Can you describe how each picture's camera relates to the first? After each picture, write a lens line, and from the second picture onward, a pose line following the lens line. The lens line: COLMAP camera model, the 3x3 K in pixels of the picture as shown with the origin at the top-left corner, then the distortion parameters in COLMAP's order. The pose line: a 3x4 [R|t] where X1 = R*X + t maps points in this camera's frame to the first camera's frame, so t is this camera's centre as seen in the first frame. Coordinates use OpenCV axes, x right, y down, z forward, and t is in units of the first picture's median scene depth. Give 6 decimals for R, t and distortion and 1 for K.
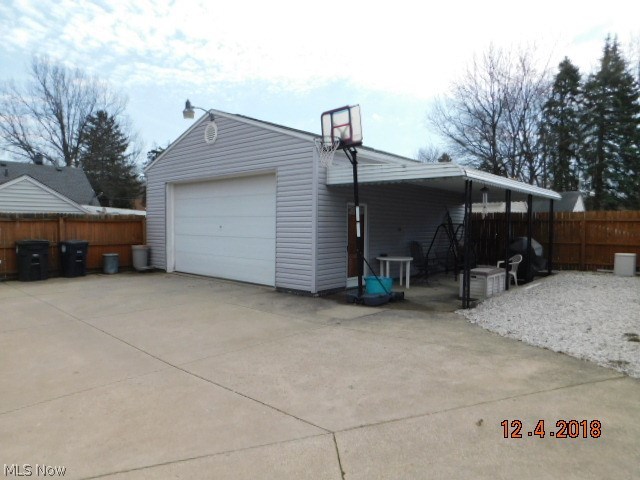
lens RADIAL K [[429.0, 0, 320.0], [0, 429.0, 240.0], [0, 0, 1]] dist [-0.081467, 0.063620]
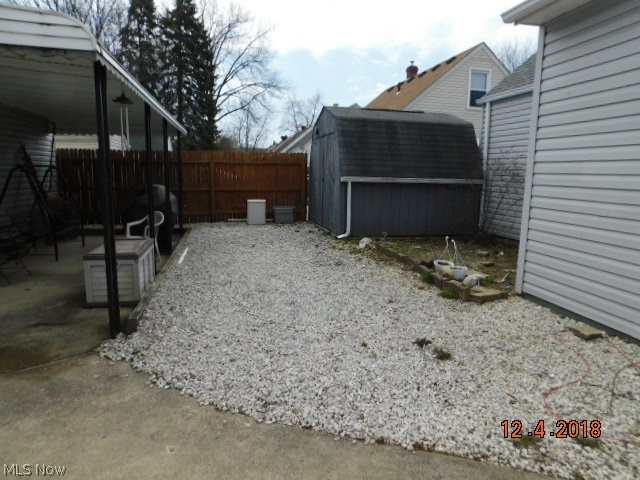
lens RADIAL K [[424.4, 0, 323.3], [0, 424.4, 240.8], [0, 0, 1]] dist [-0.073054, 0.064531]
pose [[0.584372, -0.131388, 0.800778, 0.022568], [0.019301, 0.988777, 0.148149, -0.004121], [-0.811256, -0.071119, 0.580350, 0.113470]]
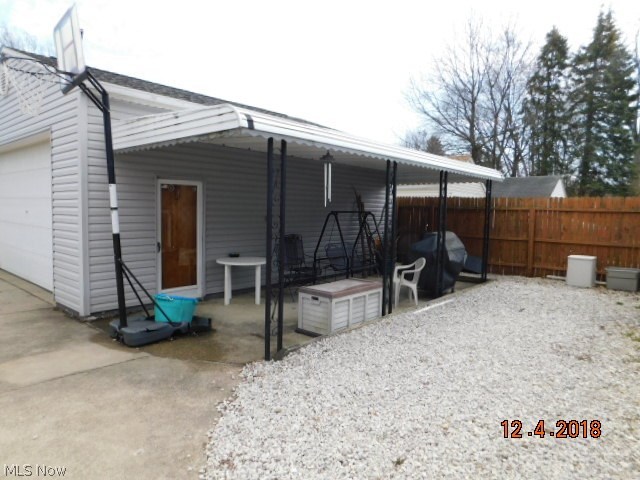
lens RADIAL K [[424.4, 0, 323.3], [0, 424.4, 240.8], [0, 0, 1]] dist [-0.073054, 0.064531]
pose [[0.999866, 0.012970, 0.010015, 0.089079], [-0.013381, 0.999025, 0.042080, -0.006085], [-0.009459, -0.042209, 0.999064, 0.091818]]
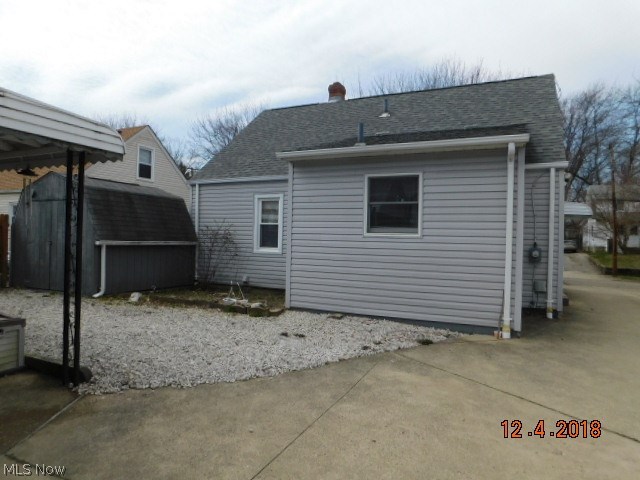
lens RADIAL K [[429.0, 0, 320.0], [0, 429.0, 240.0], [0, 0, 1]] dist [-0.081467, 0.063620]
pose [[-0.276385, -0.017827, 0.960882, -0.061544], [0.011147, 0.999701, 0.021754, -0.008571], [-0.960982, 0.016723, -0.276104, 0.182927]]
